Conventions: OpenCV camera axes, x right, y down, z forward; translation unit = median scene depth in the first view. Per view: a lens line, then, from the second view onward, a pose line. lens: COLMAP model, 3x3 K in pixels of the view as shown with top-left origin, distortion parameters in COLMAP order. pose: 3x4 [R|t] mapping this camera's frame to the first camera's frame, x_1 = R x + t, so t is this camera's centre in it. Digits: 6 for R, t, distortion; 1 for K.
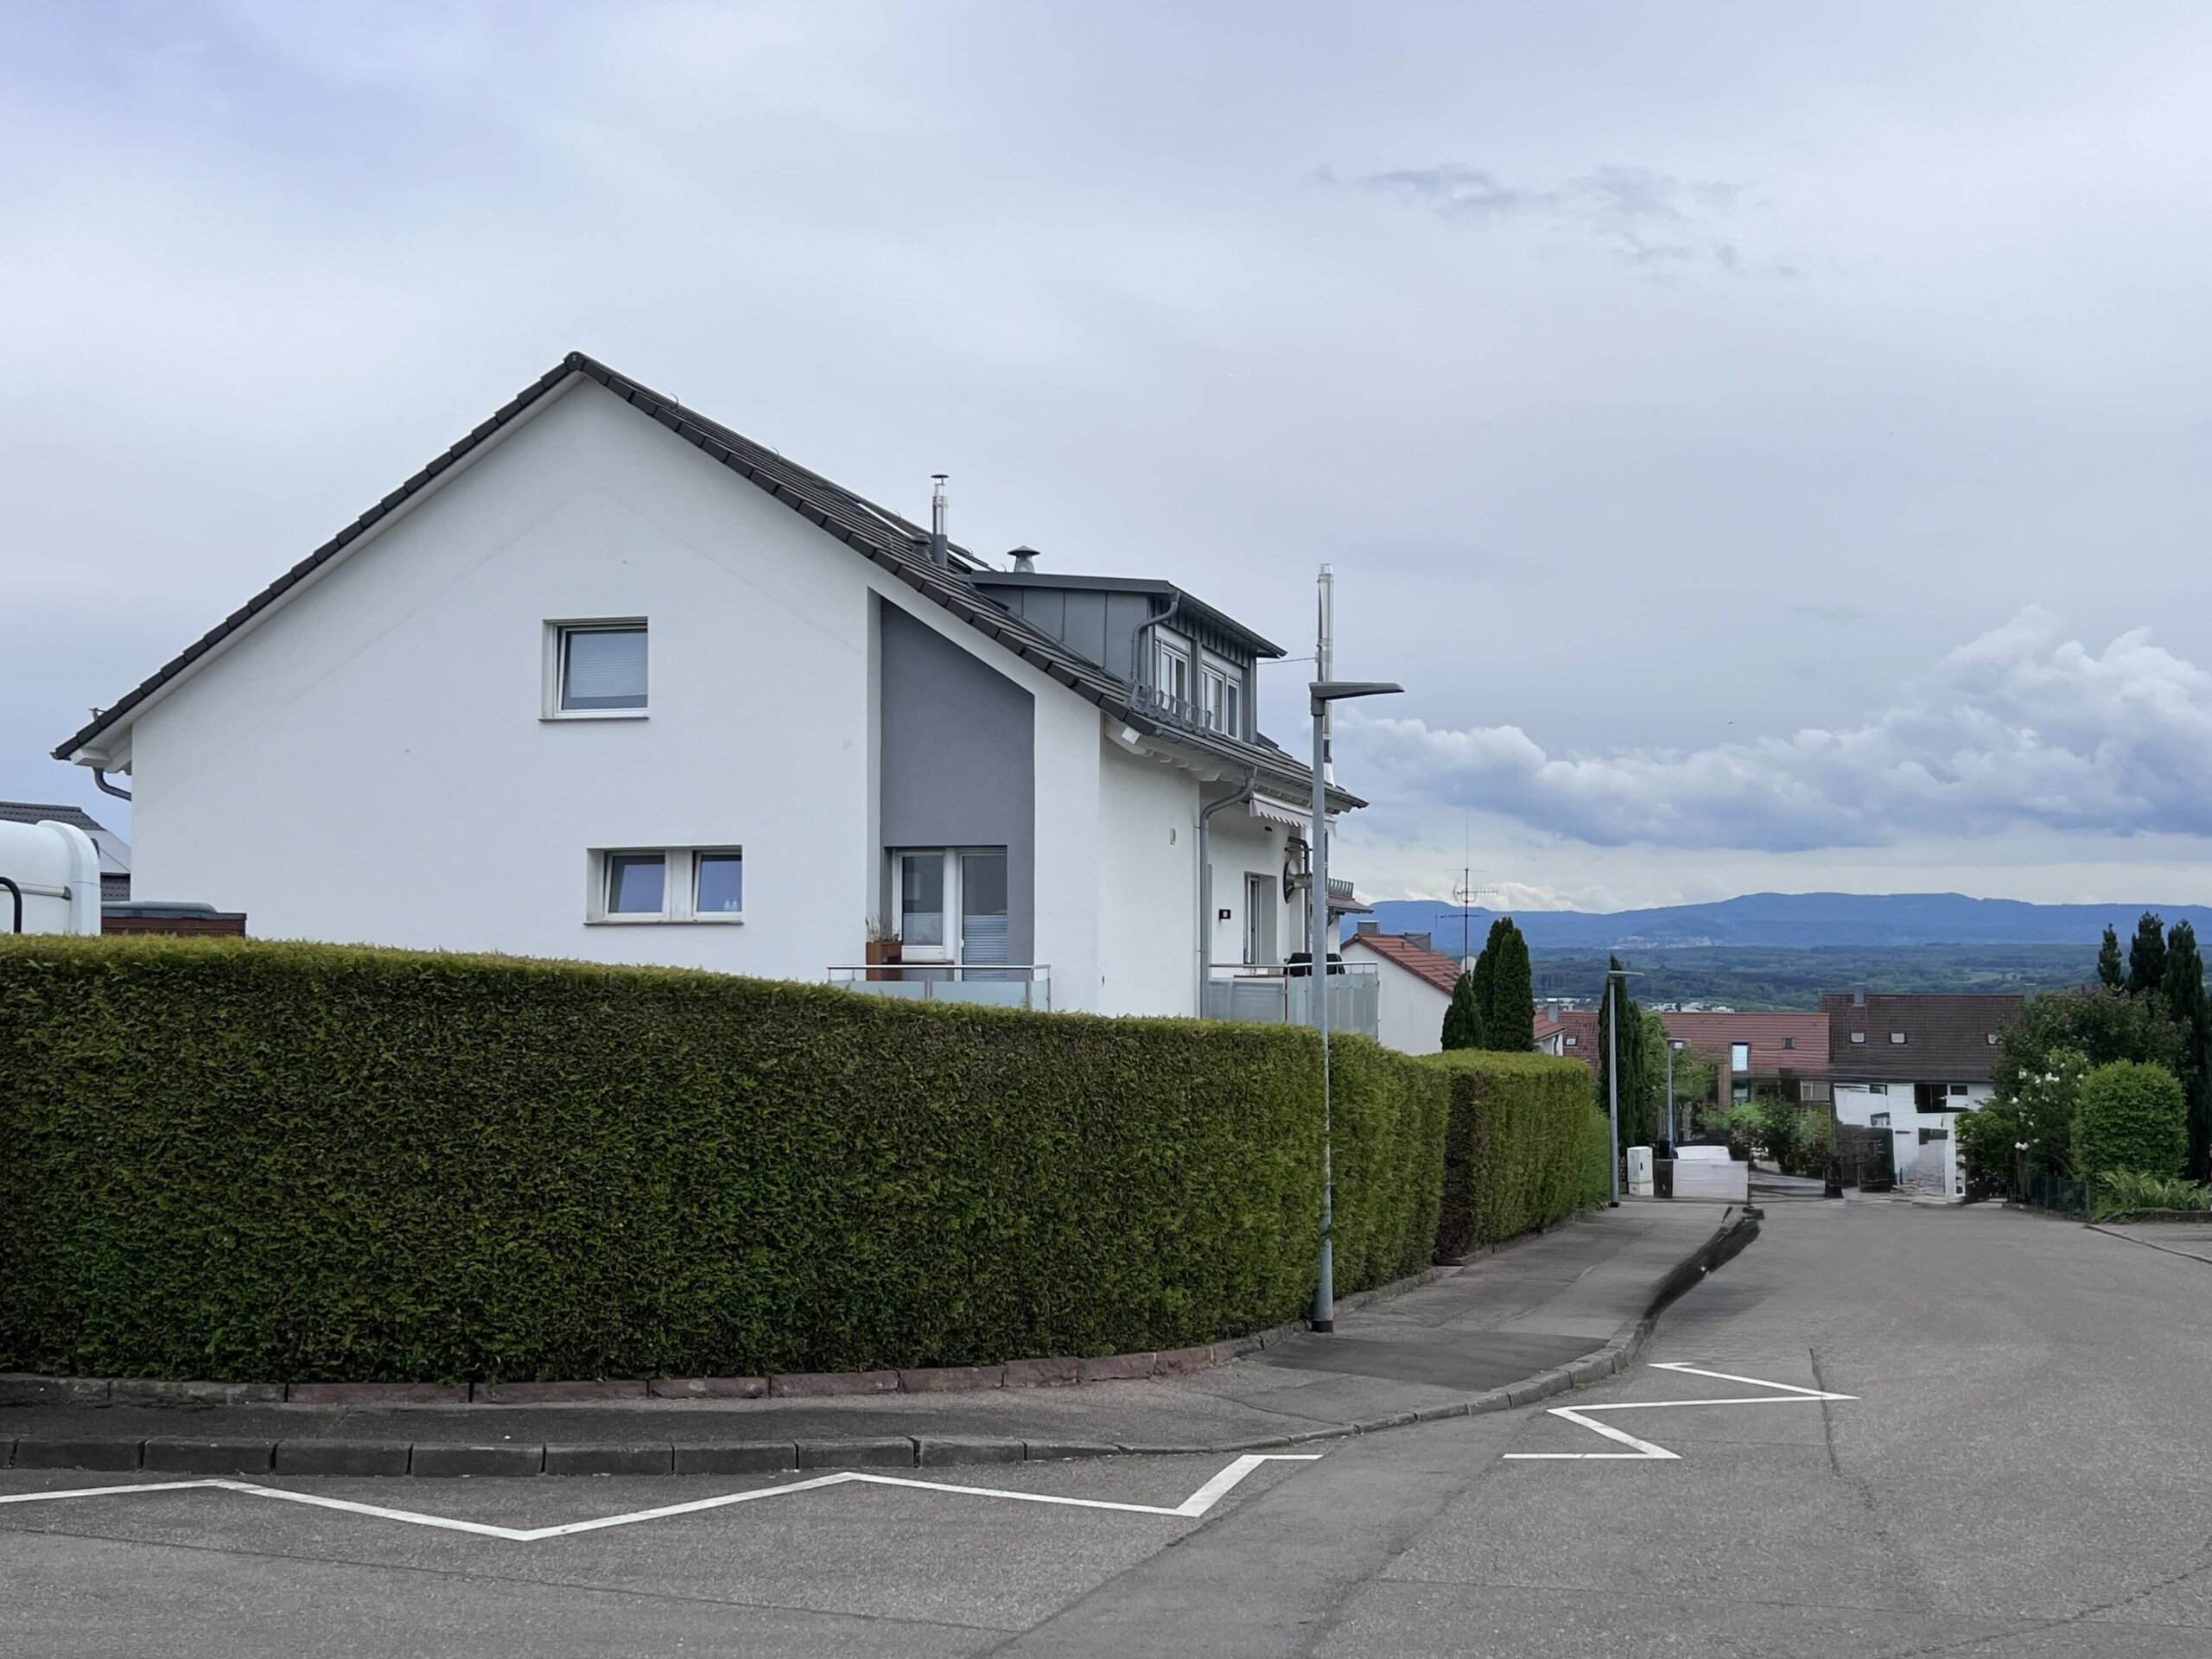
lens RADIAL K [[2923.8, 0, 1106.1], [0, 2923.8, 828.4], [0, 0, 1]] dist [-0.011979, 0.000000]
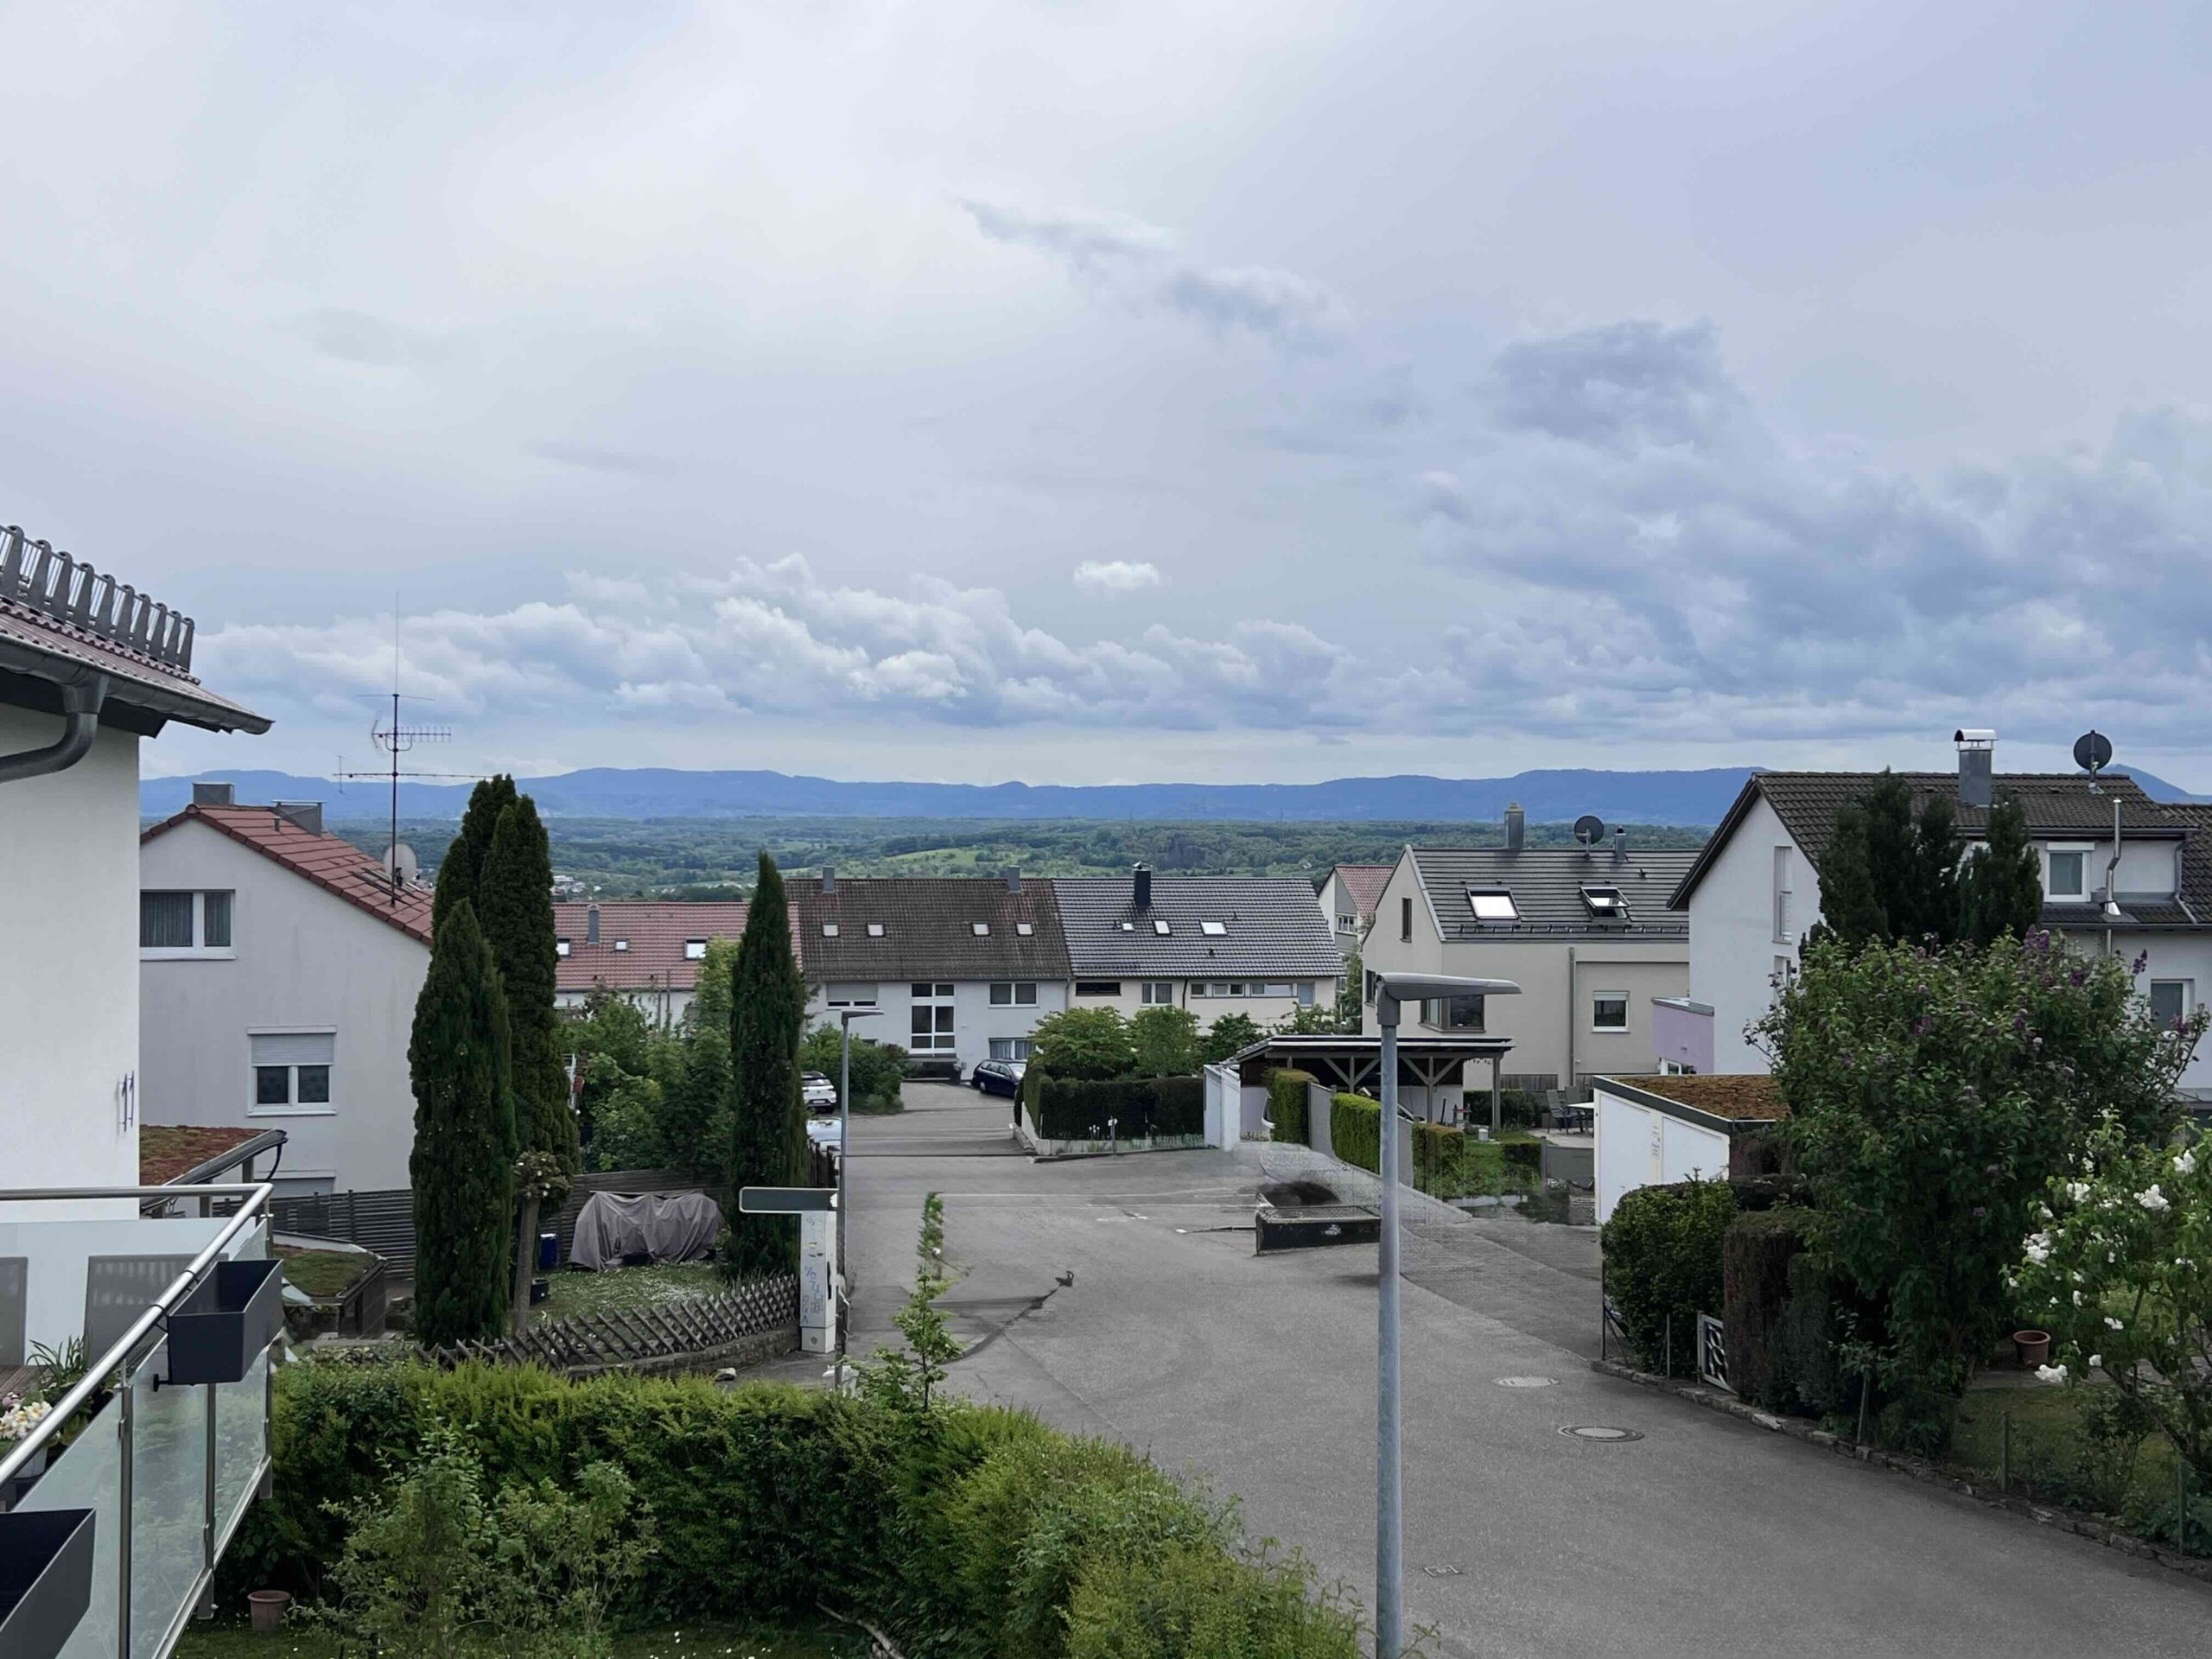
lens RADIAL K [[2309.8, 0, 1111.0], [0, 2309.8, 823.8], [0, 0, 1]] dist [0.088627, 0.000000]
pose [[0.895317, 0.002481, 0.445423, 0.012929], [-0.021886, 0.999022, 0.038427, 0.005493], [-0.444892, -0.044152, 0.894495, 0.152671]]
